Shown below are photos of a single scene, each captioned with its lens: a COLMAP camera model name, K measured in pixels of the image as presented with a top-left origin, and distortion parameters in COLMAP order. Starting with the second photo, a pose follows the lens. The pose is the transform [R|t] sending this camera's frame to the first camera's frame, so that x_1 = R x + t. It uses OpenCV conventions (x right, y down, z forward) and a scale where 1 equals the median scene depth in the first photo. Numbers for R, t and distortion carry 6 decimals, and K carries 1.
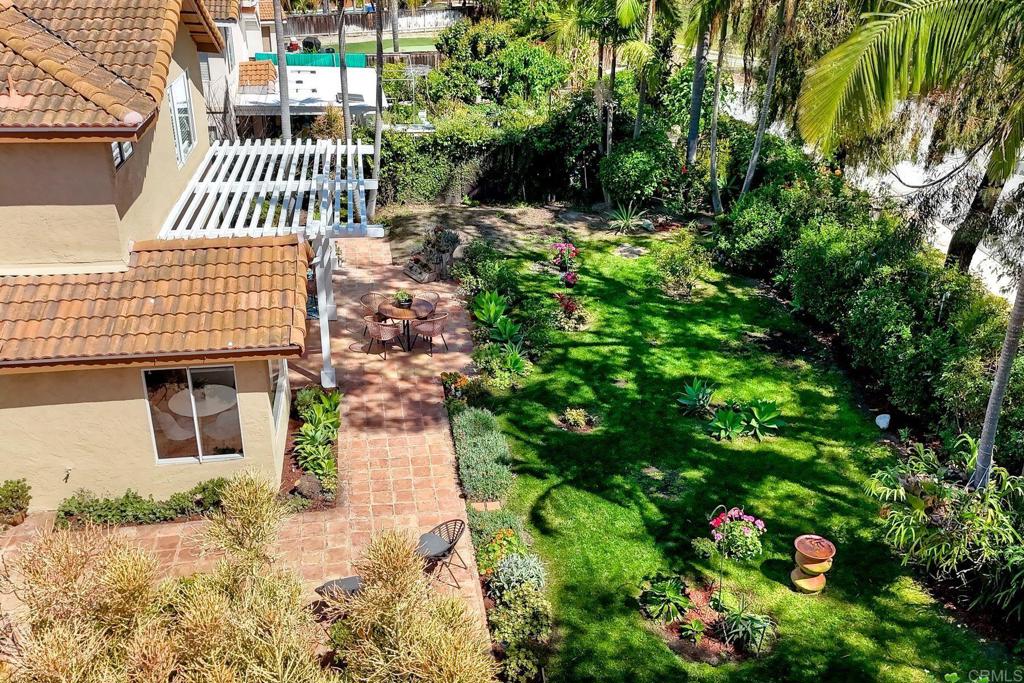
lens RADIAL K [[875.7, 0, 512.0], [0, 875.7, 341.5], [0, 0, 1]] dist [0.129134, -0.214856]
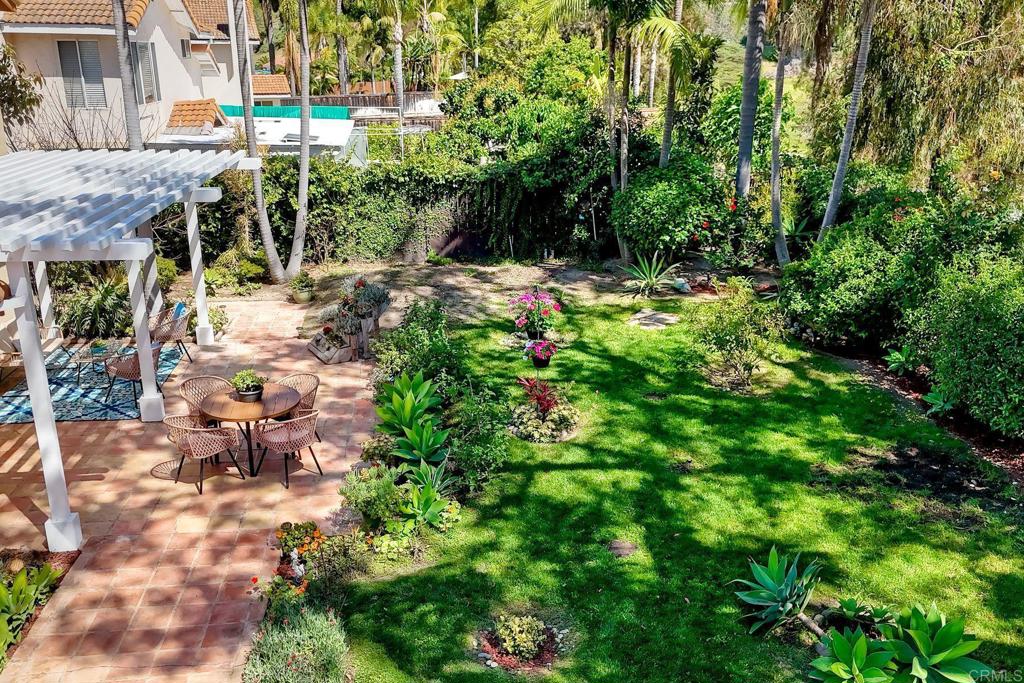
lens RADIAL K [[875.7, 0, 512.0], [0, 875.7, 341.5], [0, 0, 1]] dist [0.129134, -0.214856]
pose [[0.998772, 0.001691, -0.049515, 0.066760], [-0.007260, 0.993624, -0.112513, -0.011194], [0.049009, 0.112734, 0.992416, 0.371641]]
